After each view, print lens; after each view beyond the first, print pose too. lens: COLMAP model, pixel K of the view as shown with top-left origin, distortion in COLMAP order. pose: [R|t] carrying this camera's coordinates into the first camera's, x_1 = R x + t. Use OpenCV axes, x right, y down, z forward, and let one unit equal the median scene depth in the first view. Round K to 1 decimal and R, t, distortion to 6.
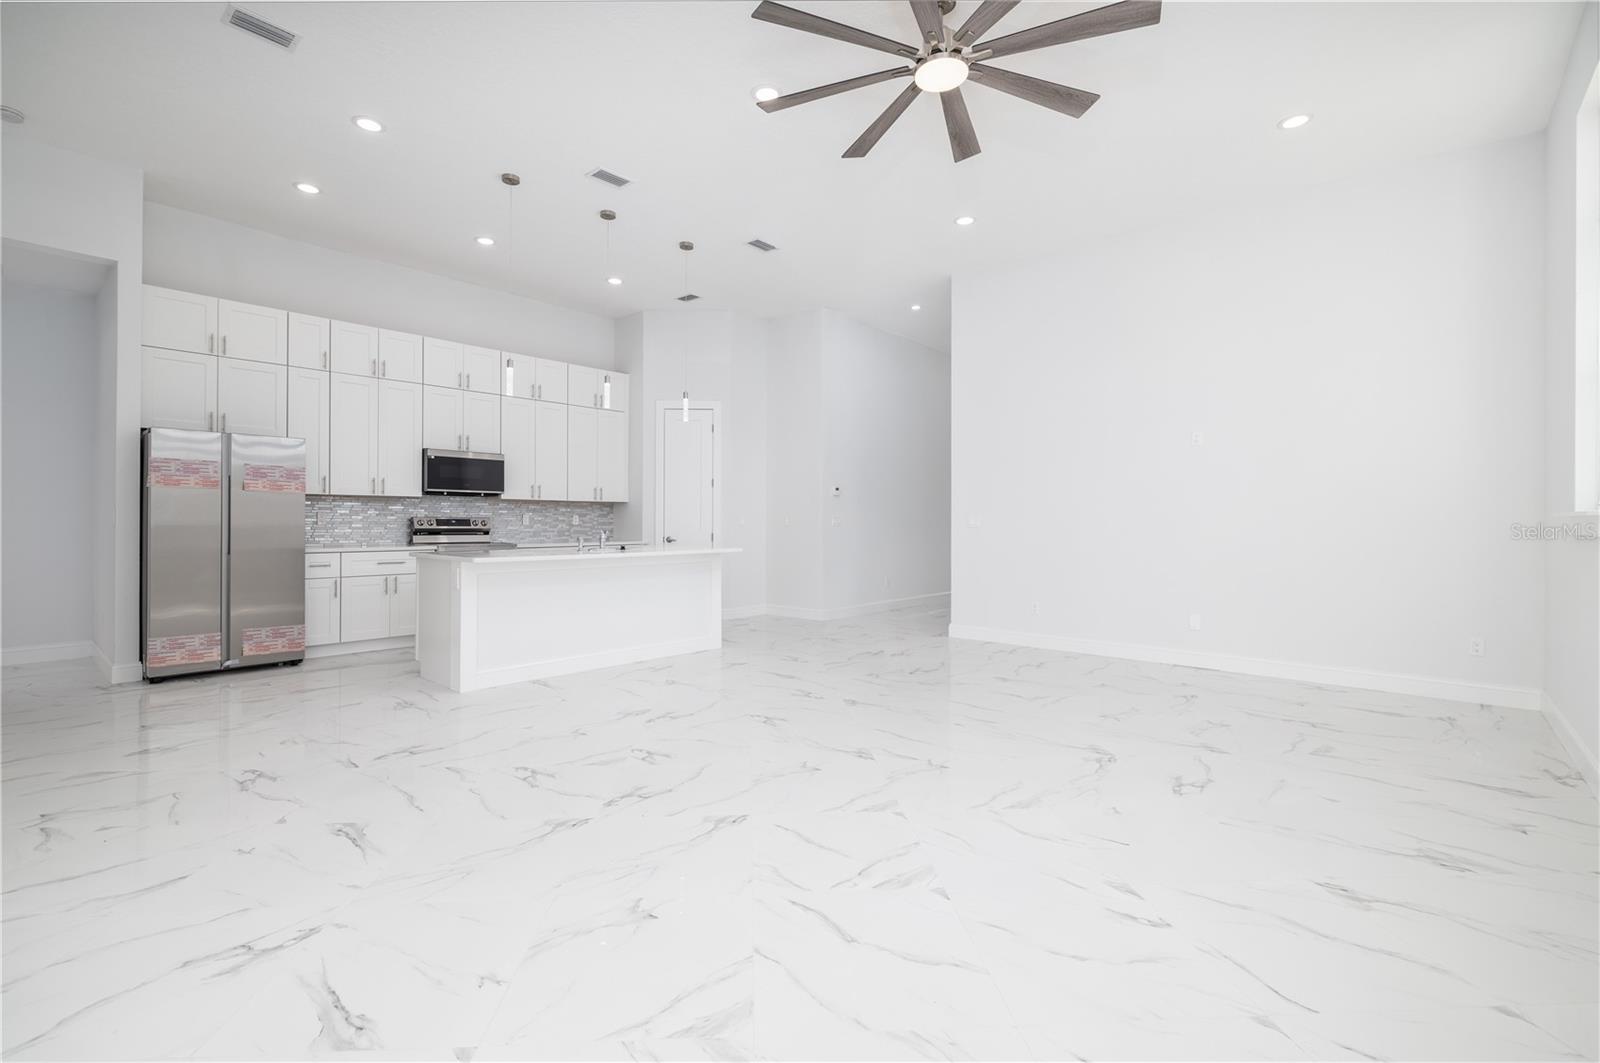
lens RADIAL K [[710.7, 0, 799.7], [0, 710.7, 525.0], [0, 0, 1]] dist [-0.012837, 0.000274]
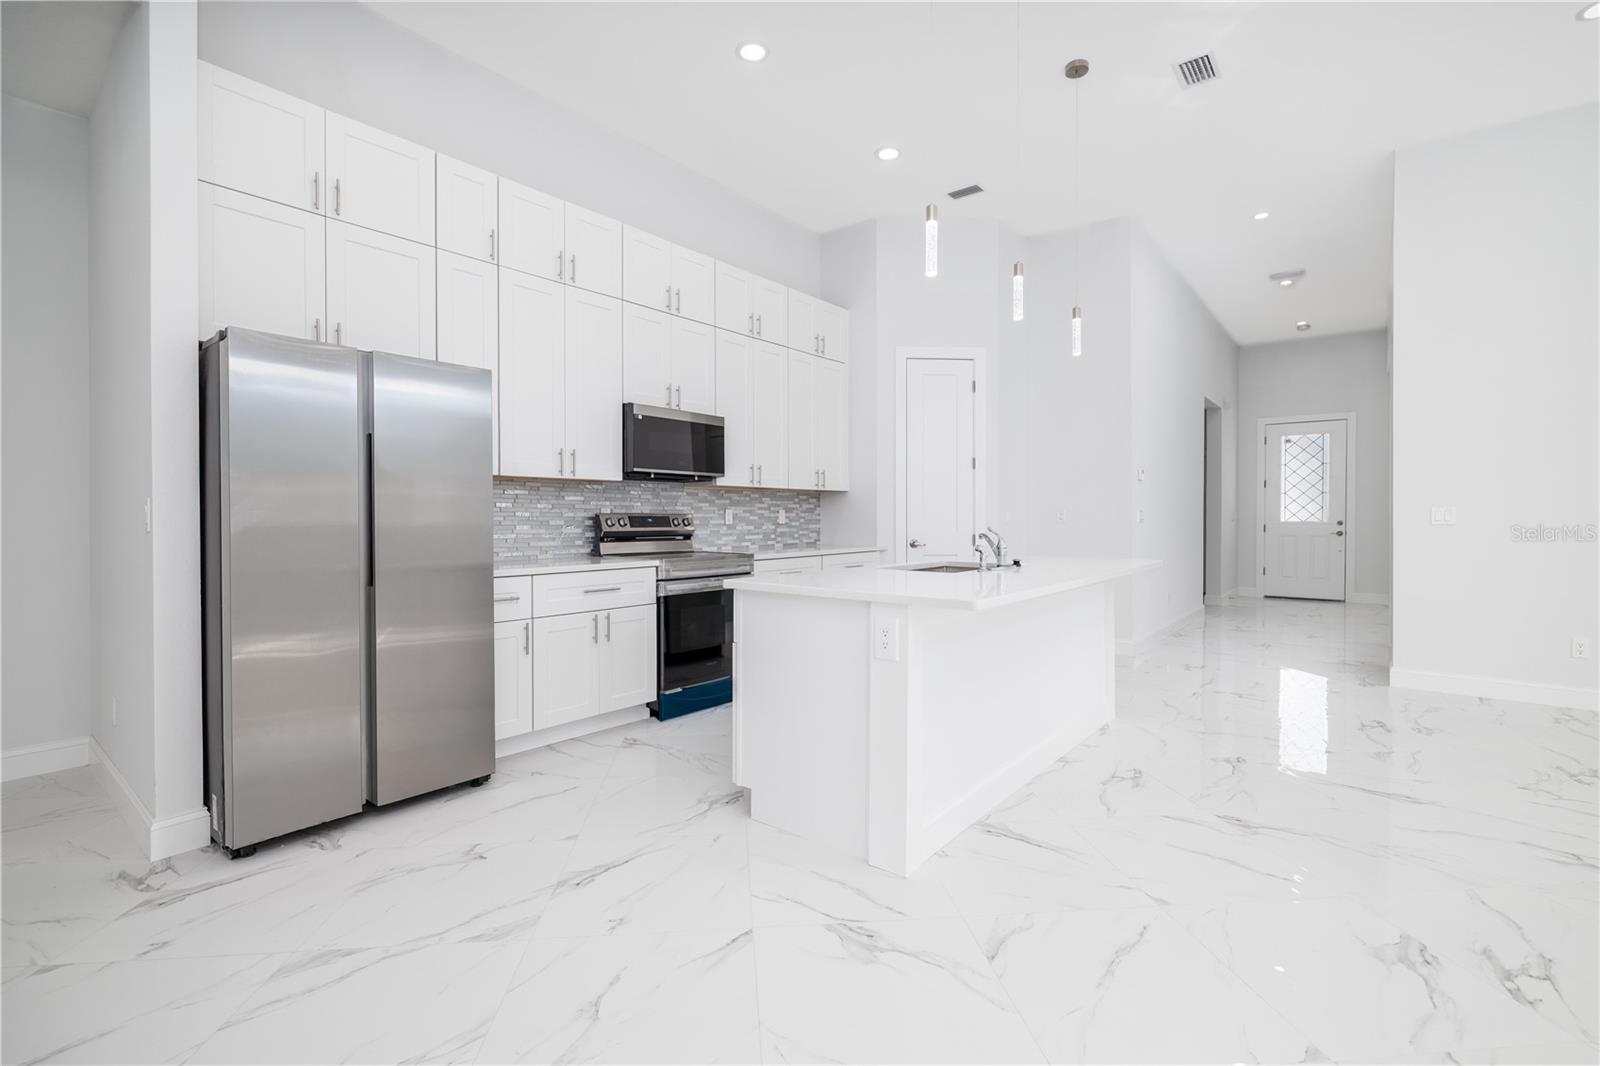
lens RADIAL K [[710.5, 0, 793.0], [0, 710.5, 529.7], [0, 0, 1]] dist [-0.007925, 0.000117]
pose [[0.999714, -0.005286, 0.023328, -0.397933], [0.005003, 0.999913, 0.012174, -0.003590], [-0.023390, -0.012054, 0.999654, 0.368127]]
